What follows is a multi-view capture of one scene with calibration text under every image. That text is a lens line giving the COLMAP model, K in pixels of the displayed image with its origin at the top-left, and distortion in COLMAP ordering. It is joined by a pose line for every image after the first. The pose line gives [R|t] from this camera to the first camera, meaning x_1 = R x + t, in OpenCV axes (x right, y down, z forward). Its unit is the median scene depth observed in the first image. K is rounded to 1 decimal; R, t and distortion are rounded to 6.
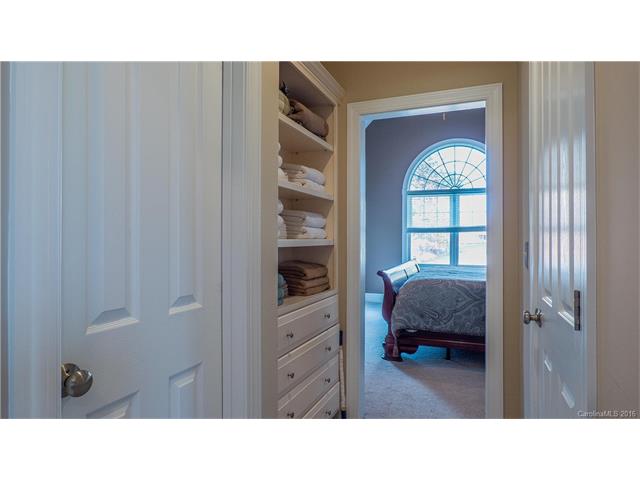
lens RADIAL K [[388.7, 0, 320.0], [0, 388.7, 240.0], [0, 0, 1]] dist [-0.011225, 0.004628]
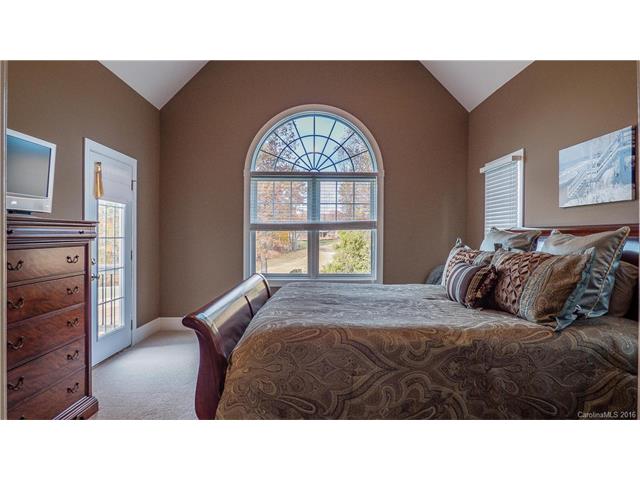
lens RADIAL K [[388.7, 0, 320.0], [0, 388.7, 240.0], [0, 0, 1]] dist [-0.011225, 0.004628]
pose [[0.922773, -0.001747, 0.385340, 0.072782], [-0.001119, 0.999973, 0.007212, -0.006989], [-0.385342, -0.007087, 0.922747, 0.319243]]
